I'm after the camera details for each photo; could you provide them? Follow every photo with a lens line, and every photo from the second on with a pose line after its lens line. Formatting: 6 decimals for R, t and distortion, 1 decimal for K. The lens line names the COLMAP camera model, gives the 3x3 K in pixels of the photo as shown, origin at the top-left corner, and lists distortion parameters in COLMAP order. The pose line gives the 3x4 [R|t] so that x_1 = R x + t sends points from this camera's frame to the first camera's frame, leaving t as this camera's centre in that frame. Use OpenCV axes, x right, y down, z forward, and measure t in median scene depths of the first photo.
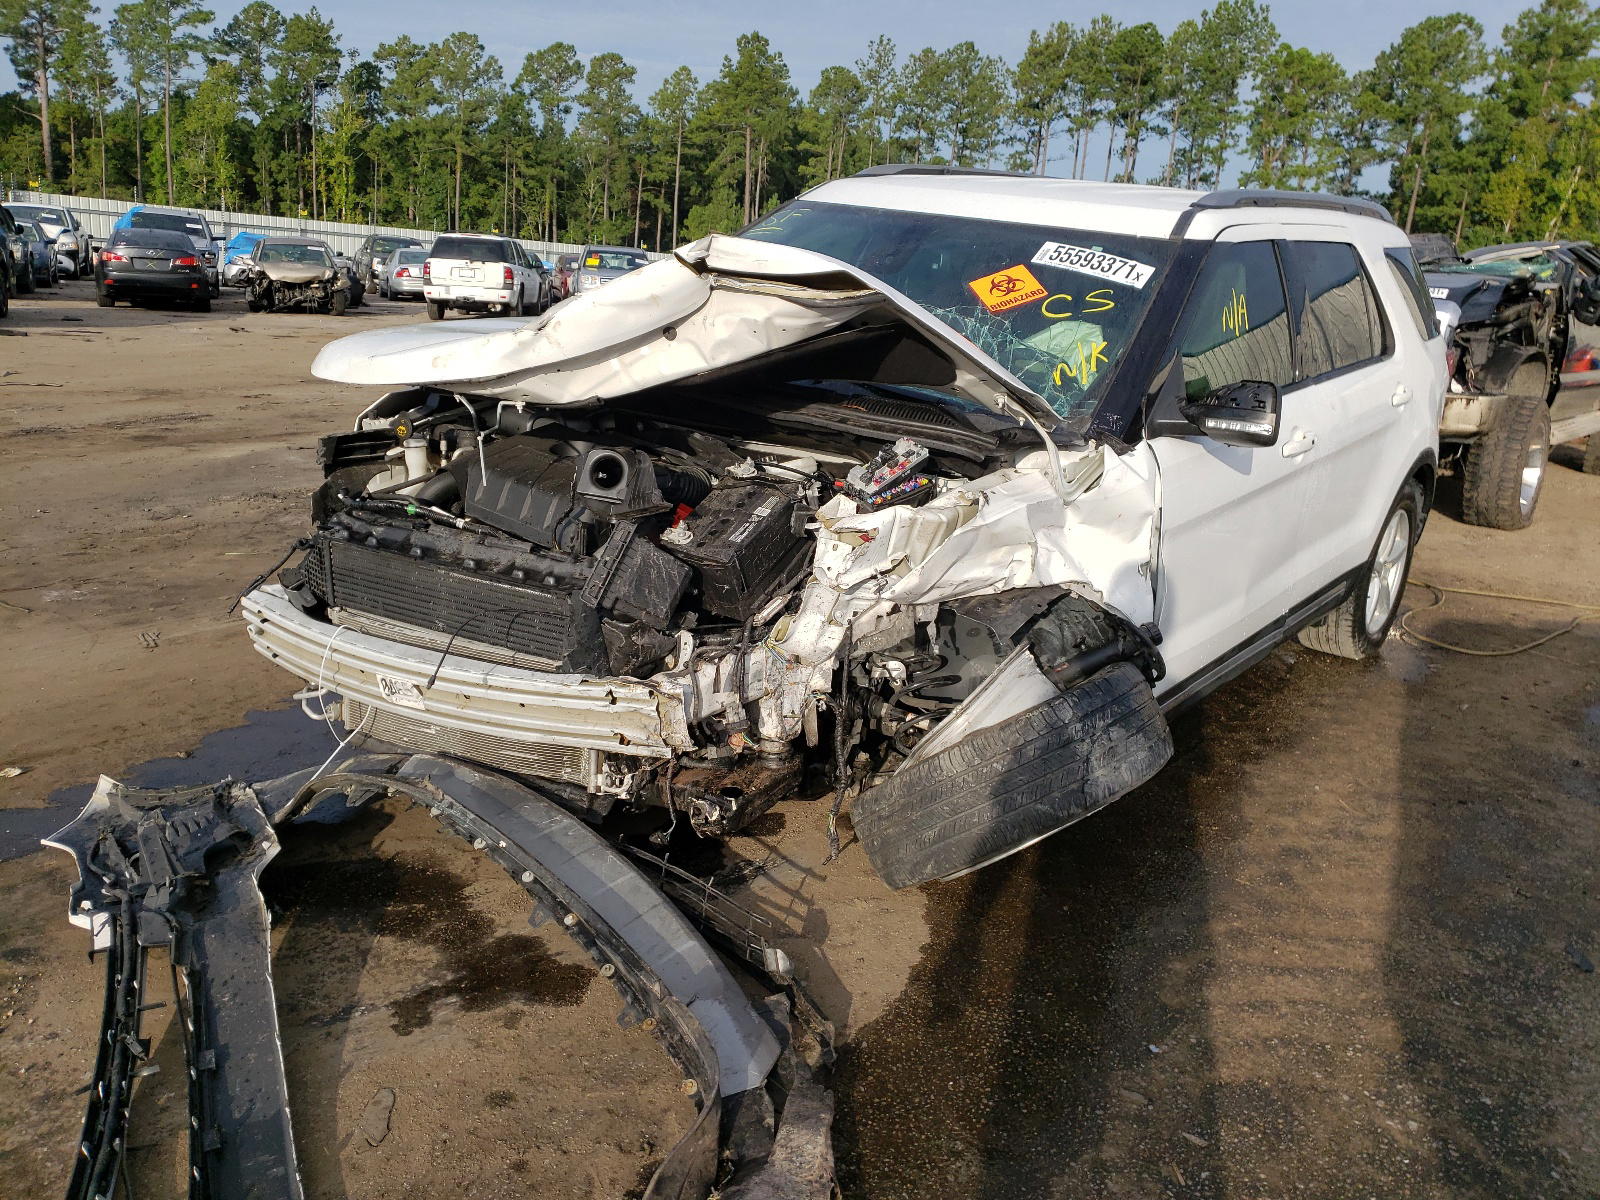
lens RADIAL K [[1201.4, 0, 787.9], [0, 1201.4, 570.2], [0, 0, 1]] dist [0.028812, -0.004841]
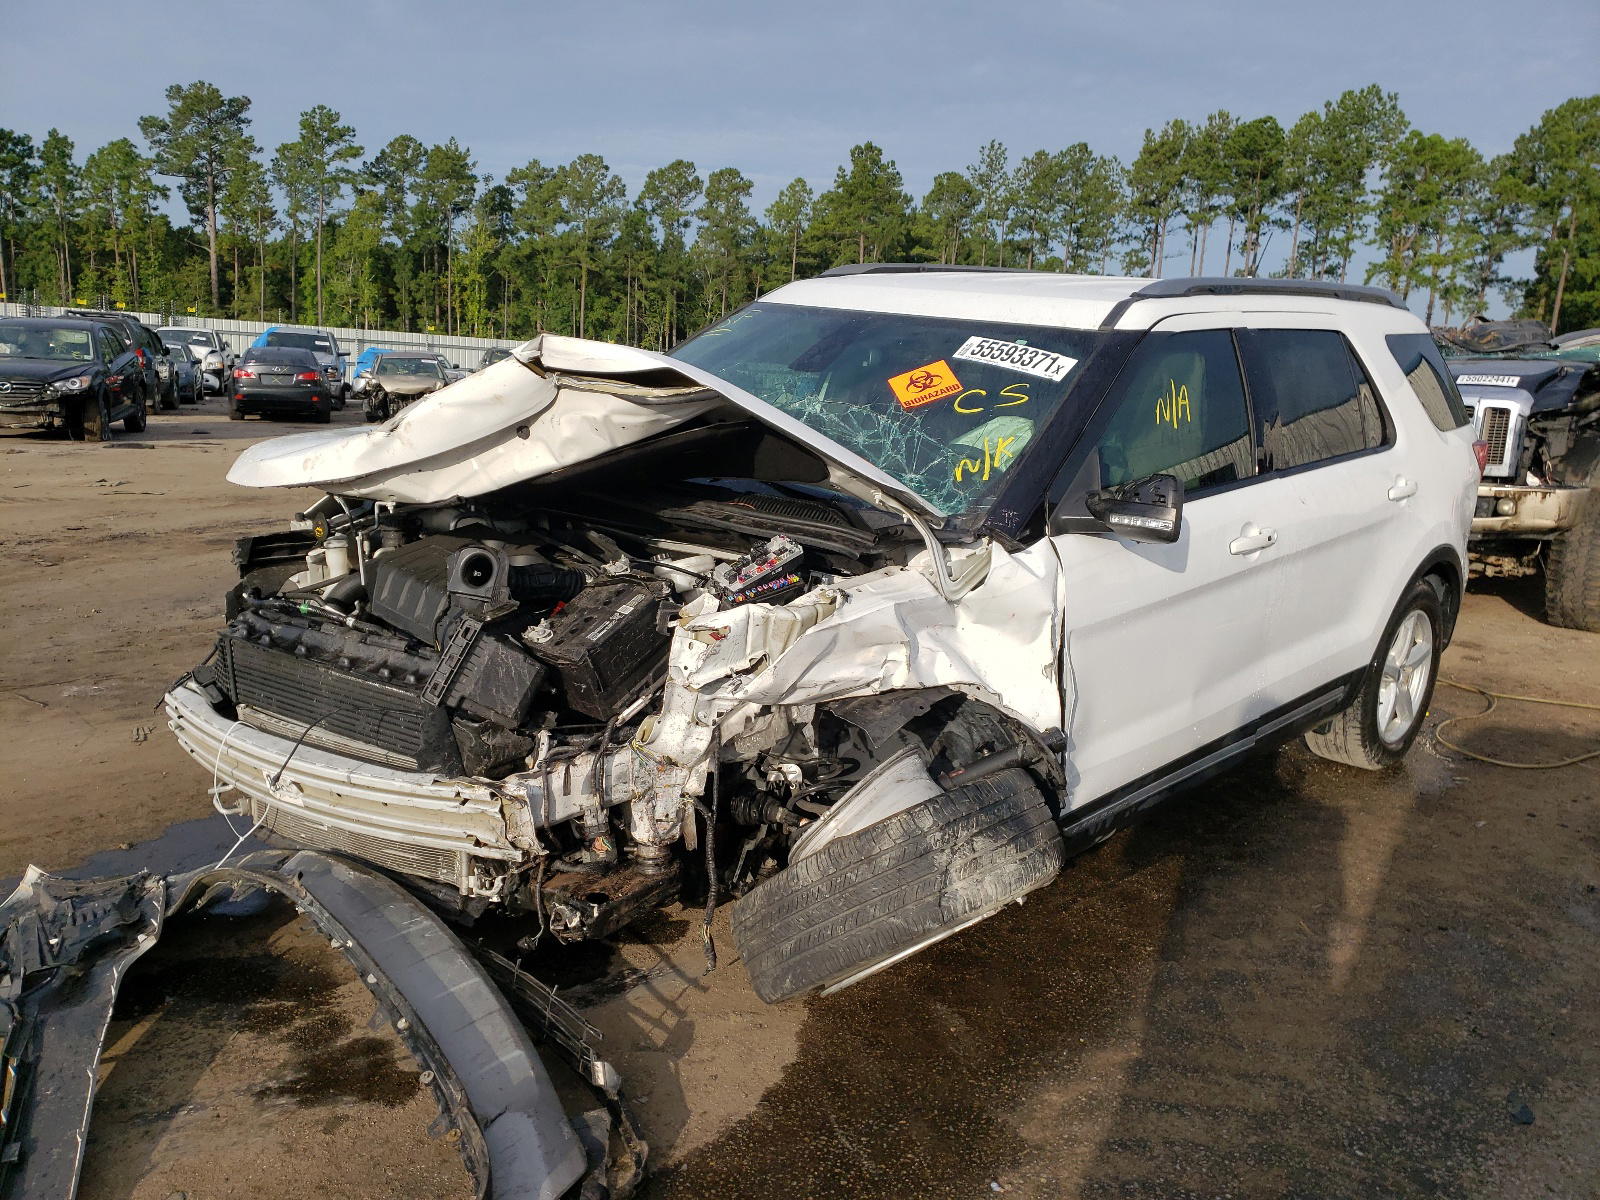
lens RADIAL K [[1201.4, 0, 803.2], [0, 1201.4, 607.3], [0, 0, 1]] dist [0.028812, -0.004841]
pose [[0.994210, 0.000336, -0.107453, 0.195432], [-0.006029, 0.998594, -0.052660, 0.000008], [0.107284, 0.053003, 0.992815, 0.027988]]
